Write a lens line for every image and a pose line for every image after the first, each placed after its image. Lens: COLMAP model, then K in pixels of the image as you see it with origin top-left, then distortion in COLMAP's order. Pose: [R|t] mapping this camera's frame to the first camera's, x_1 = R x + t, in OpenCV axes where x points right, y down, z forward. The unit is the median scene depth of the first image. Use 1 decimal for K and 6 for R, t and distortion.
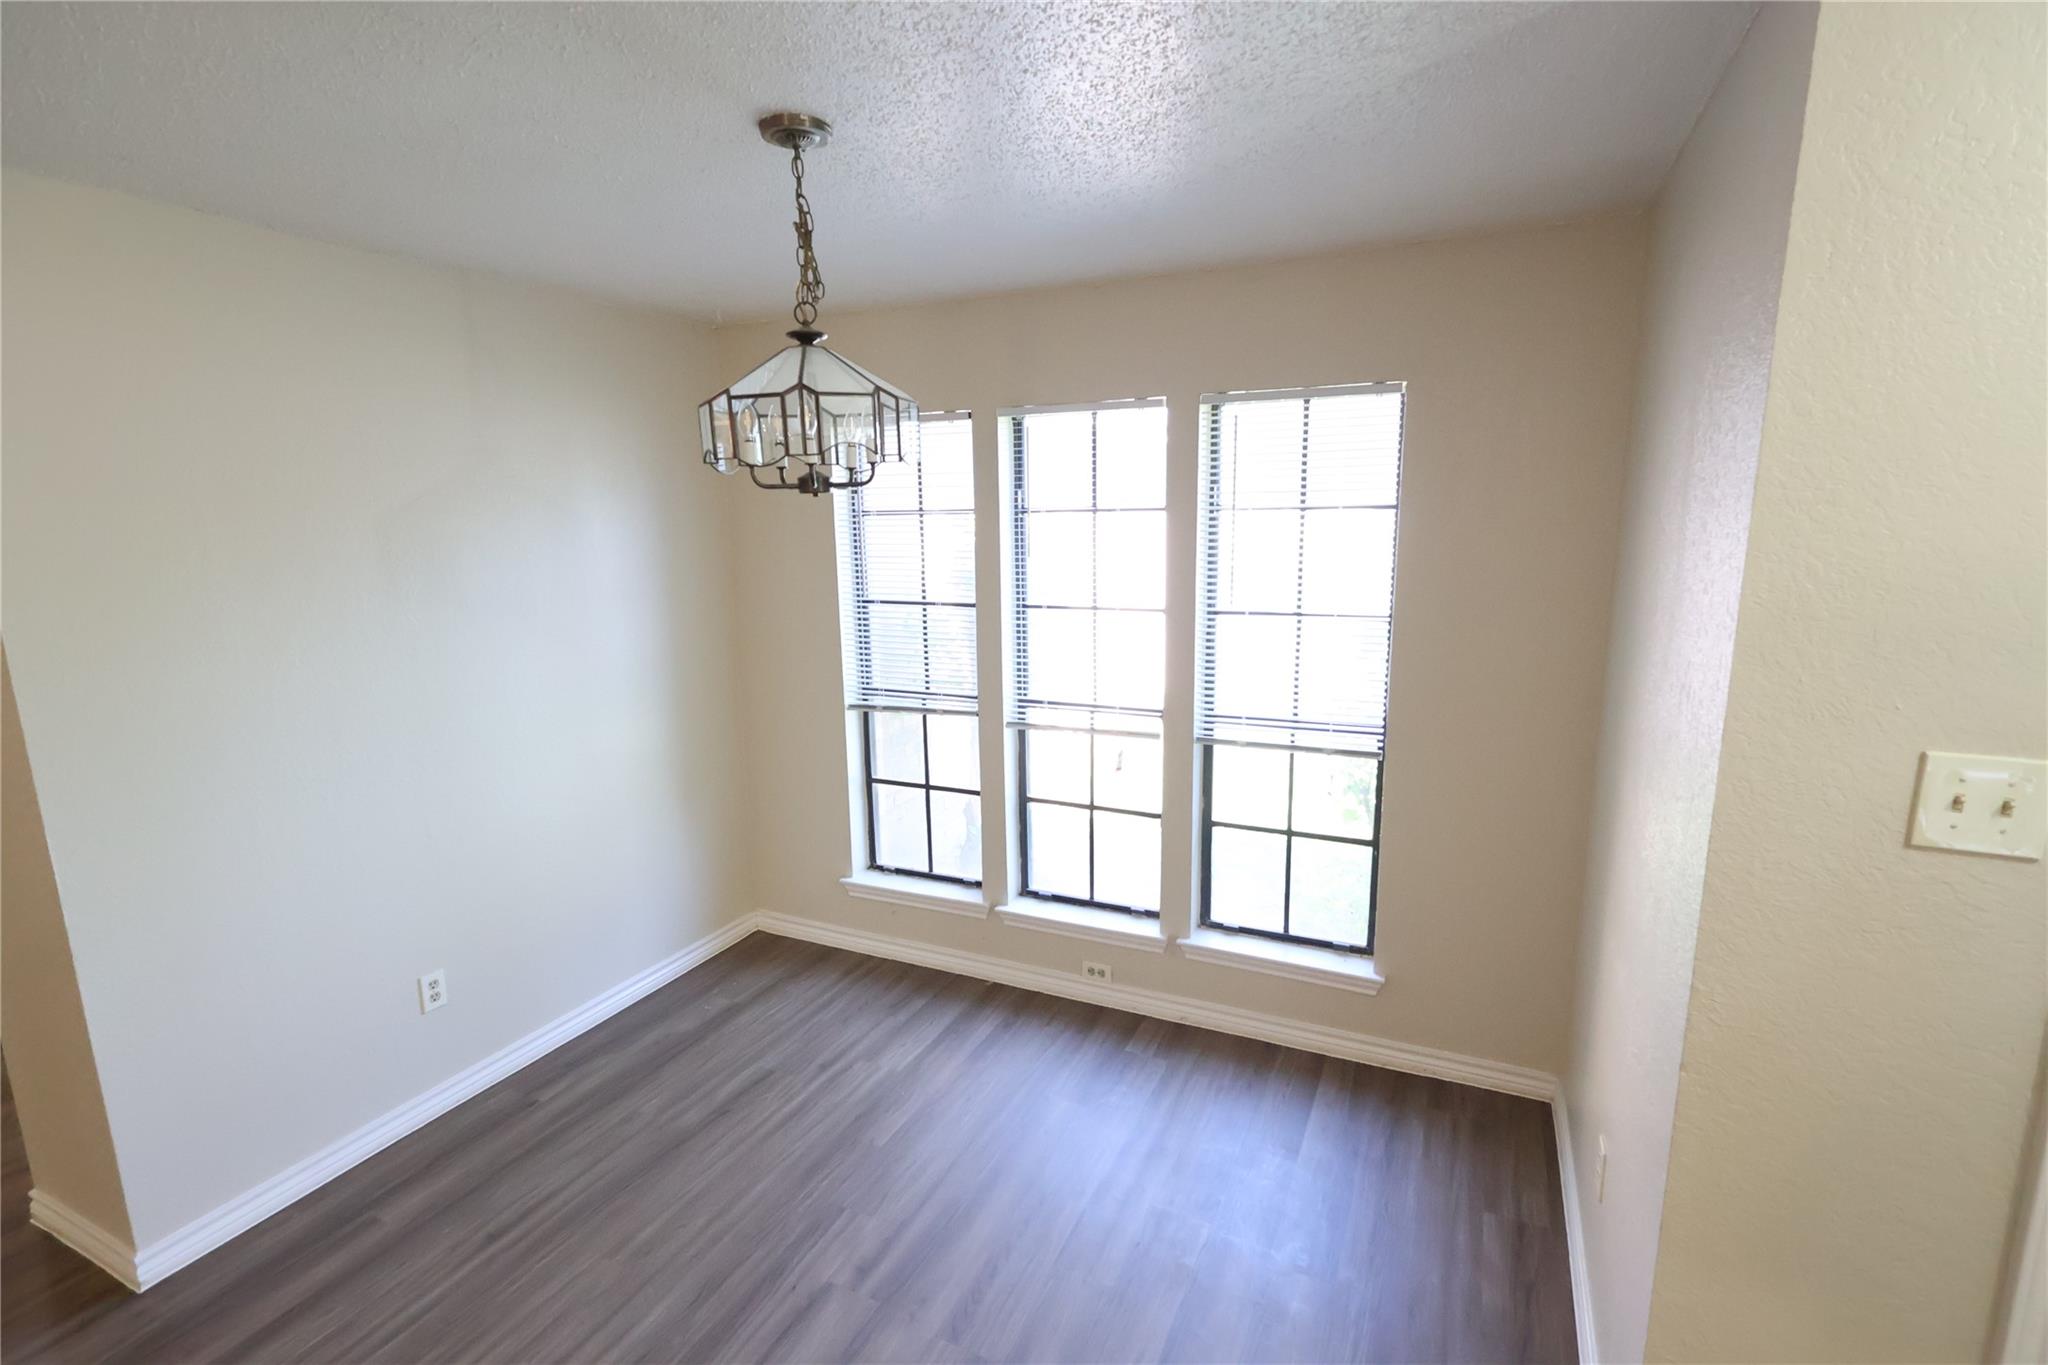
lens RADIAL K [[961.0, 0, 986.6], [0, 961.0, 699.8], [0, 0, 1]] dist [0.004966, 0.000807]
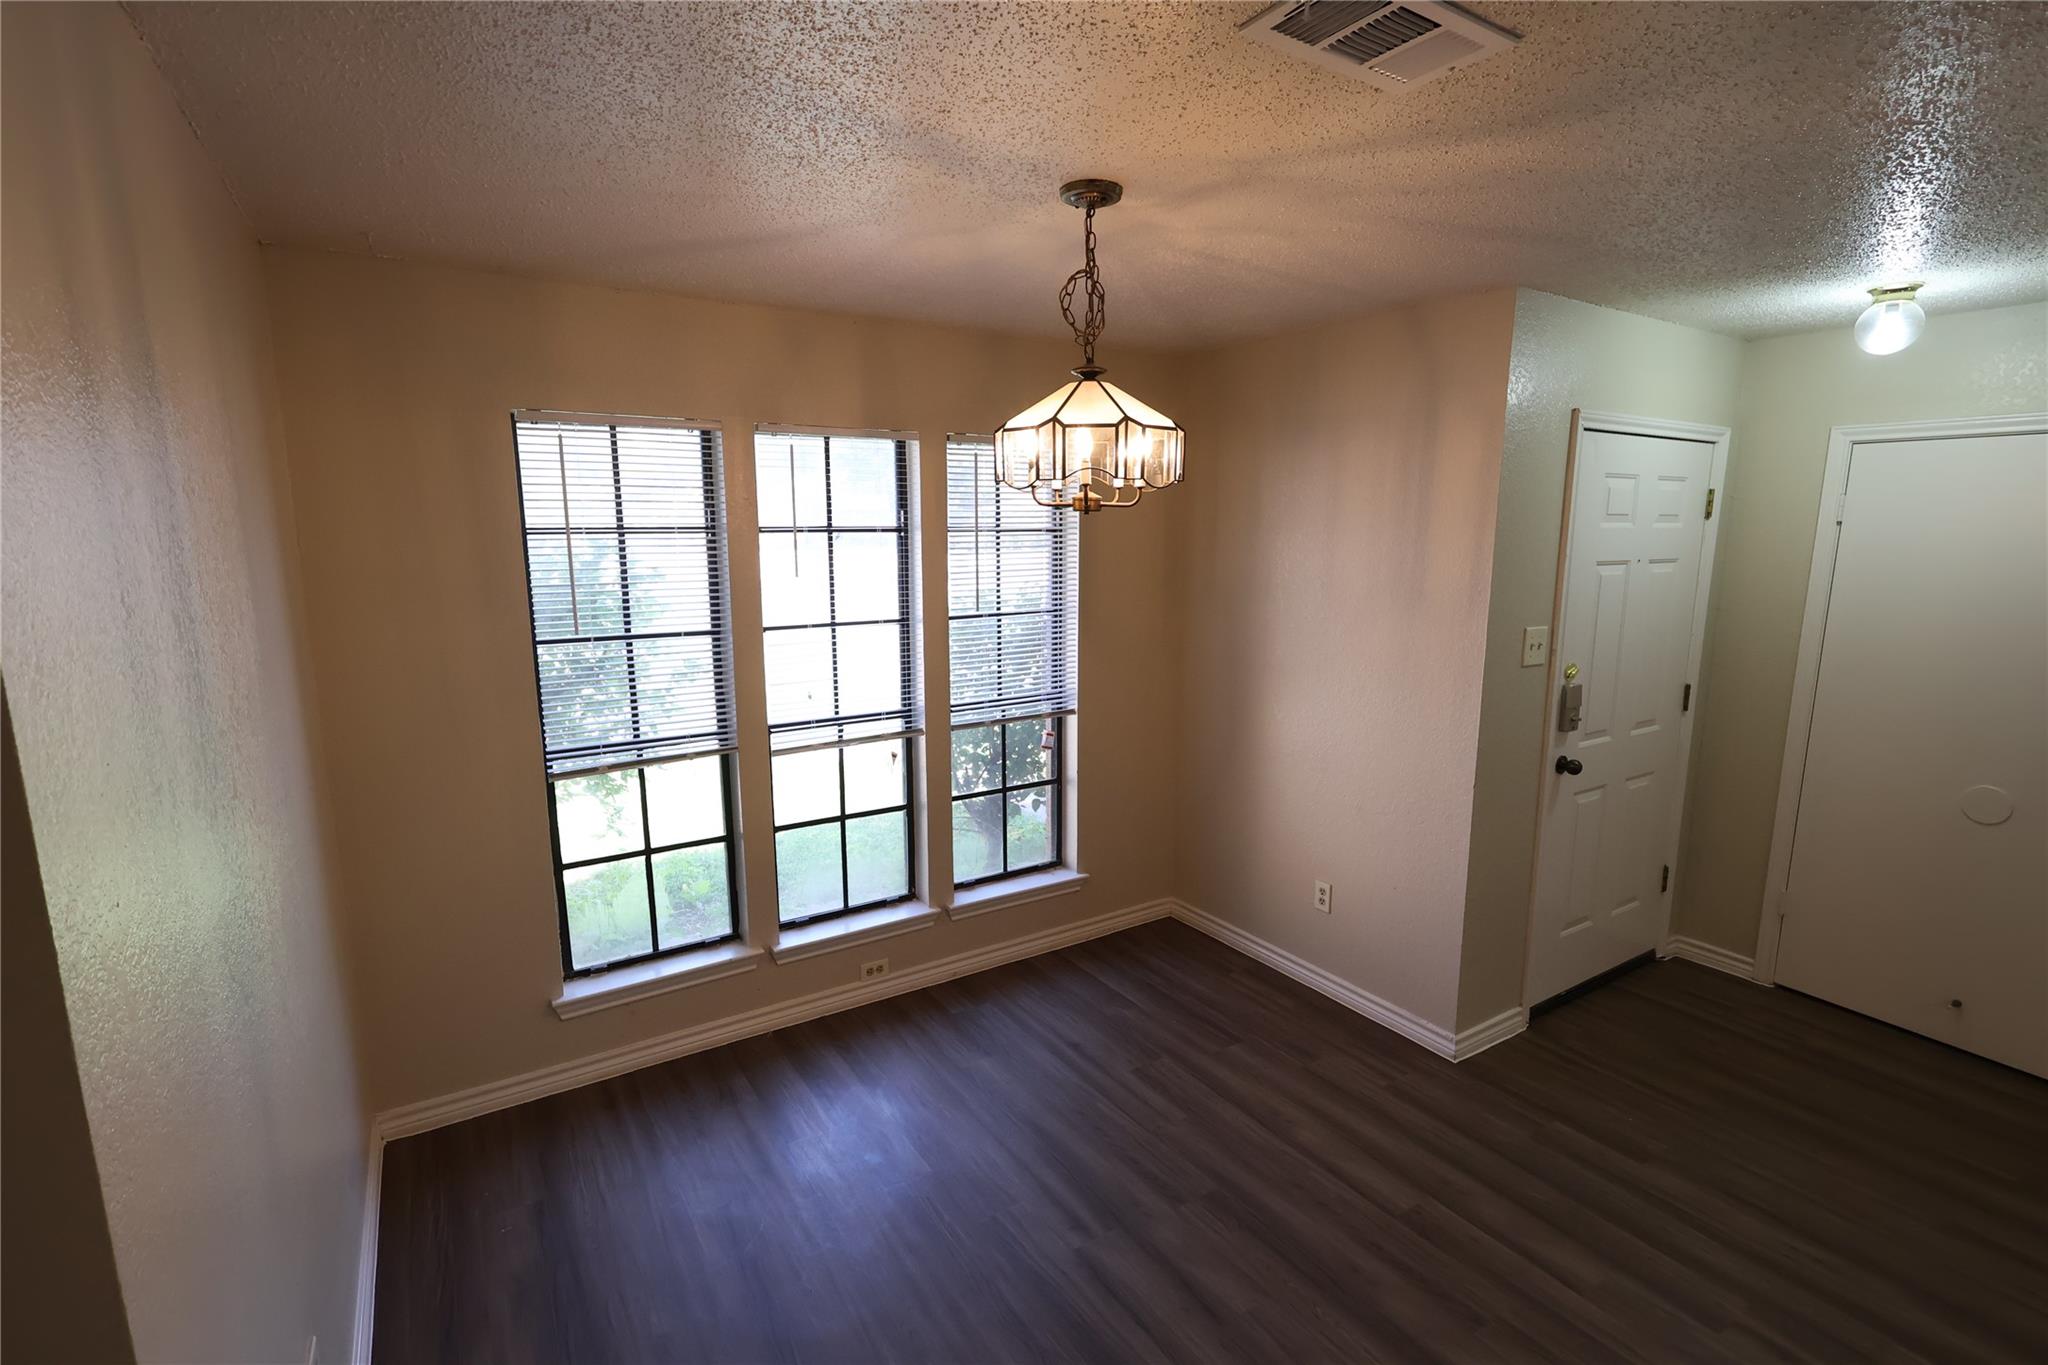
lens RADIAL K [[961.0, 0, 1001.5], [0, 961.0, 687.4], [0, 0, 1]] dist [0.004966, 0.000807]
pose [[0.533380, -0.127837, 0.836160, -0.644345], [0.154830, 0.986568, 0.052067, -0.053034], [-0.831585, 0.101692, 0.546009, 0.281336]]
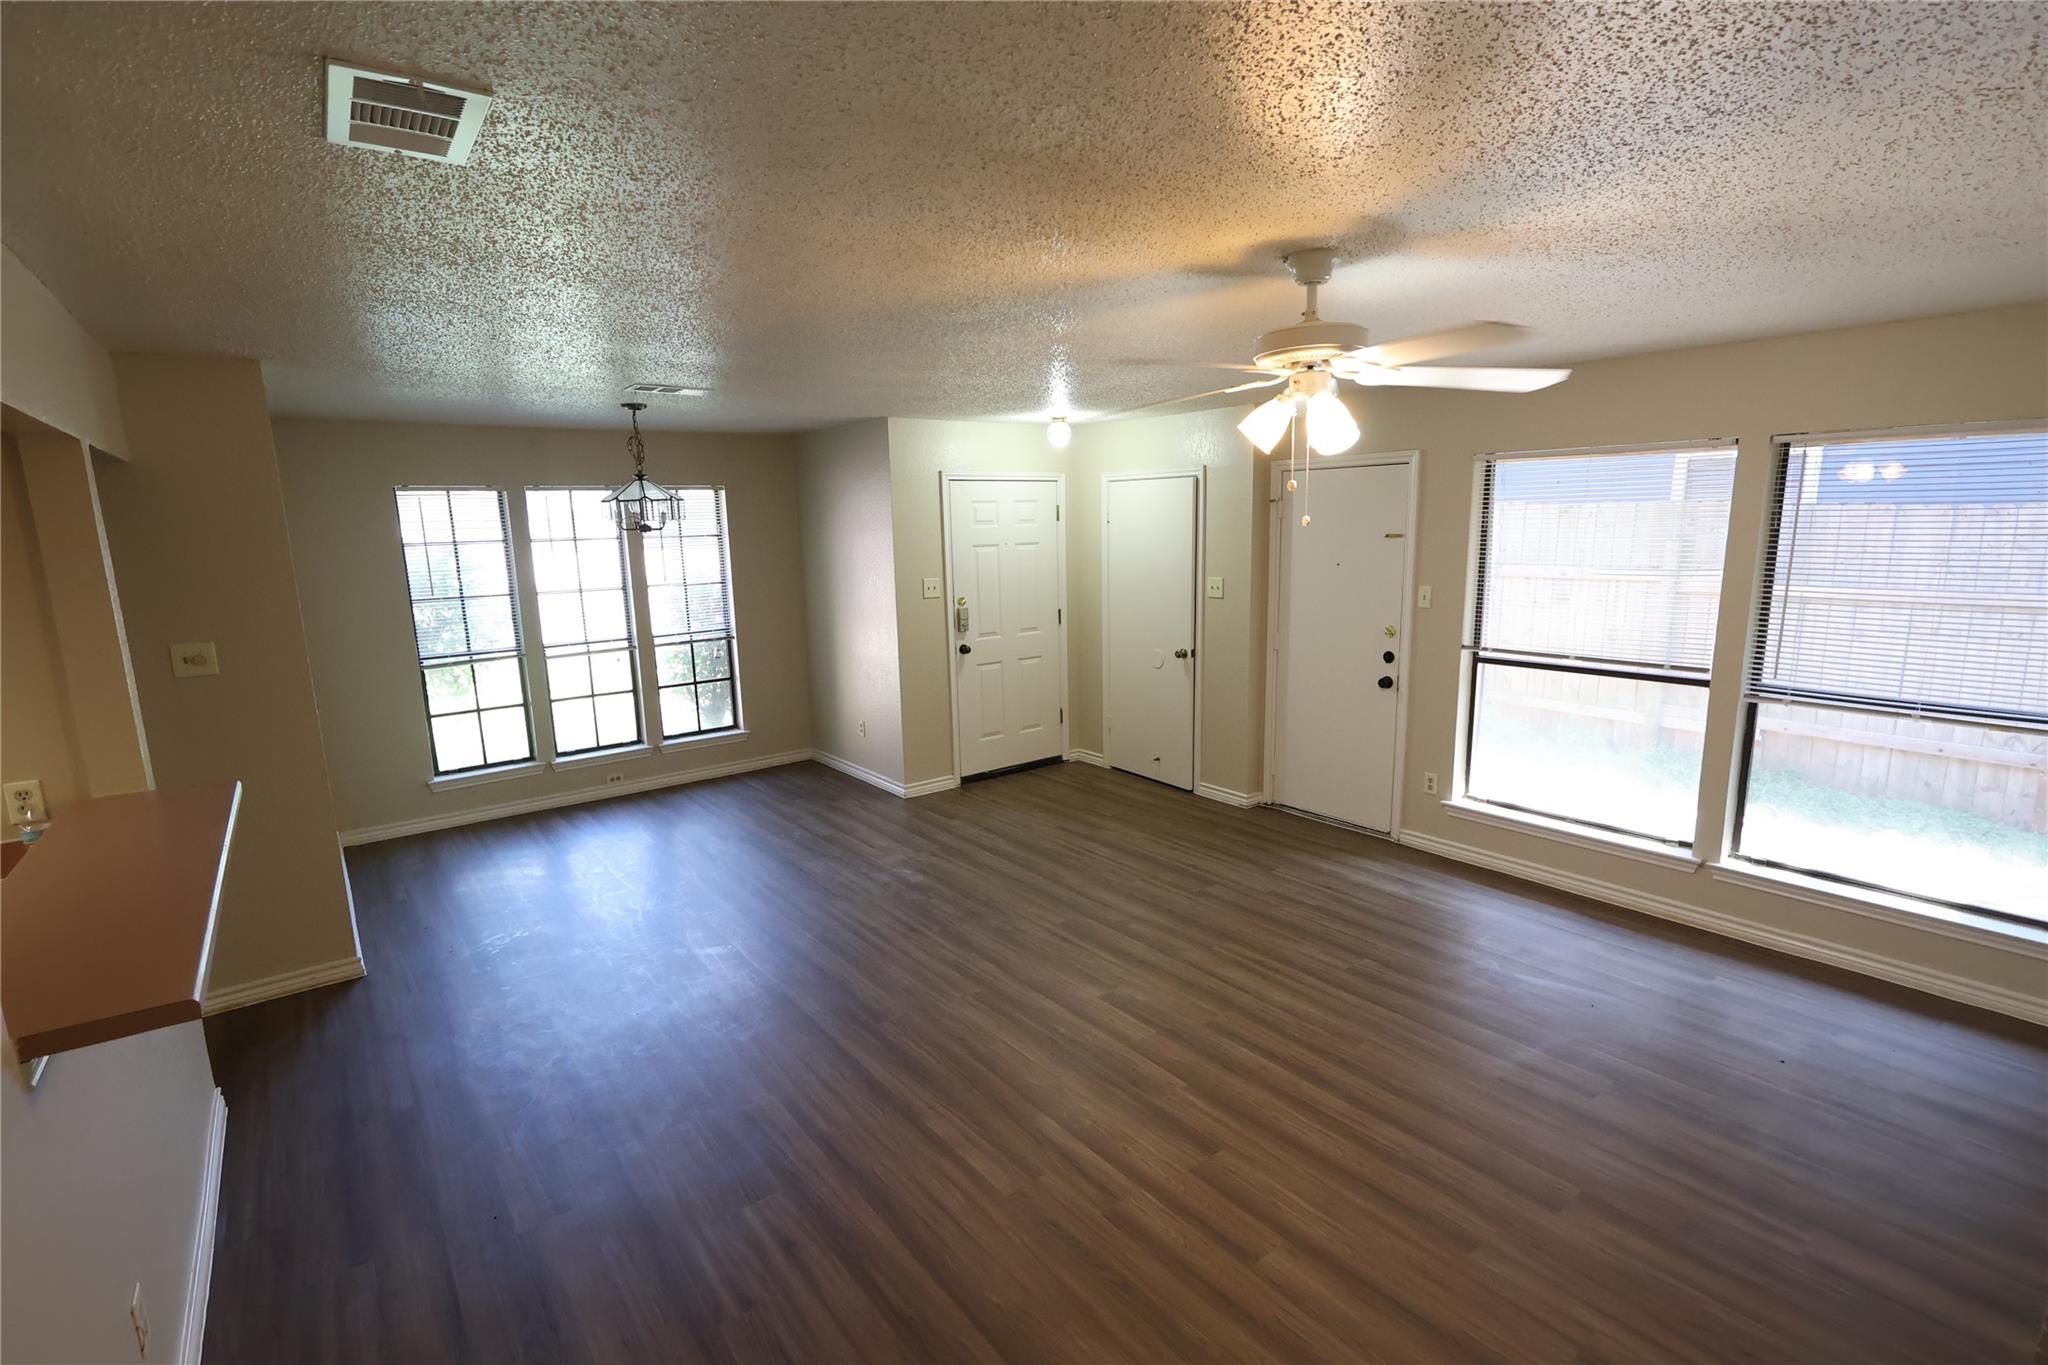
lens RADIAL K [[961.0, 0, 1003.7], [0, 961.0, 682.9], [0, 0, 1]] dist [0.004966, 0.000807]
pose [[0.454787, -0.148092, 0.878202, -1.180330], [0.189048, 0.979659, 0.067300, 0.112332], [-0.870305, 0.135415, 0.473532, -0.601037]]
